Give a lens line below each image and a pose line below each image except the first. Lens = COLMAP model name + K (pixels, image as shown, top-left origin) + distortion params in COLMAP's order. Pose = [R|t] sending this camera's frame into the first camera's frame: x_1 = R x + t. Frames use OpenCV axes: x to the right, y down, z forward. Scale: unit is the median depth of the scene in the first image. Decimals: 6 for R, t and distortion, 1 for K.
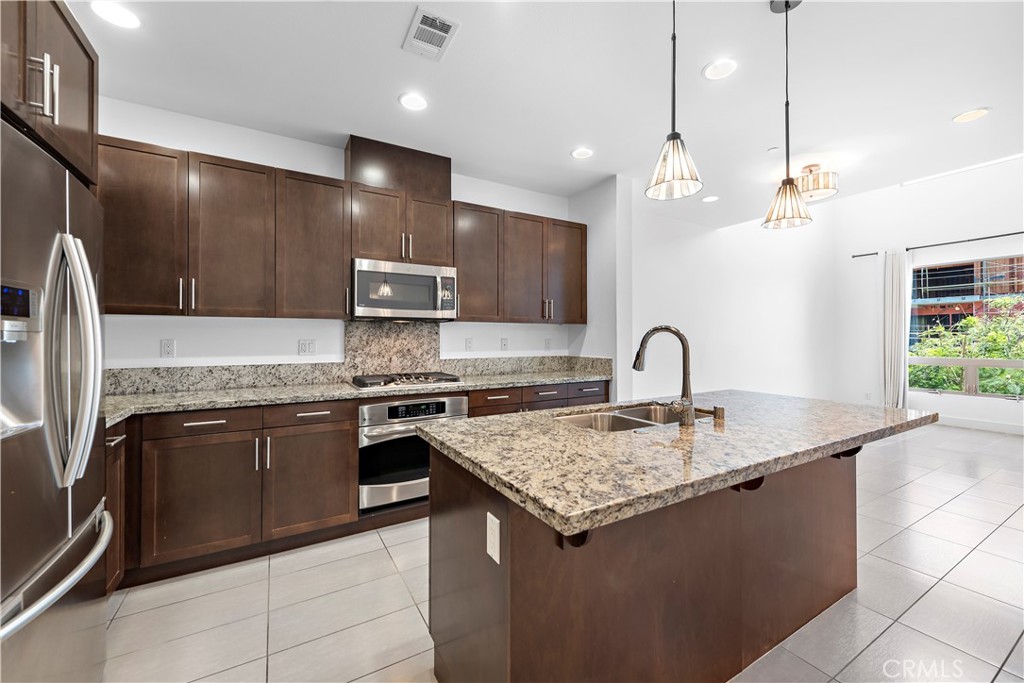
lens RADIAL K [[403.7, 0, 512.0], [0, 403.7, 339.6], [0, 0, 1]] dist [0.000601, 0.000050]
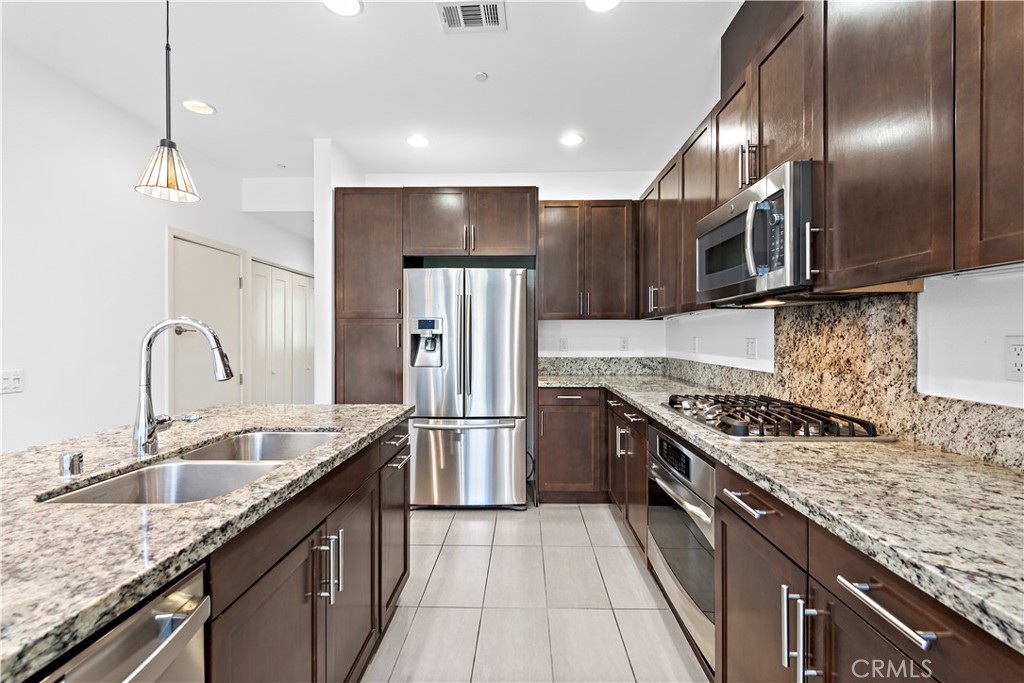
lens RADIAL K [[463.1, 0, 513.1], [0, 463.1, 337.6], [0, 0, 1]] dist [0.000209, 0.000010]
pose [[-0.526348, 0.007033, -0.850240, 0.387555], [0.001756, 0.999973, 0.007184, -0.005397], [0.850267, 0.002289, -0.526346, 0.957586]]
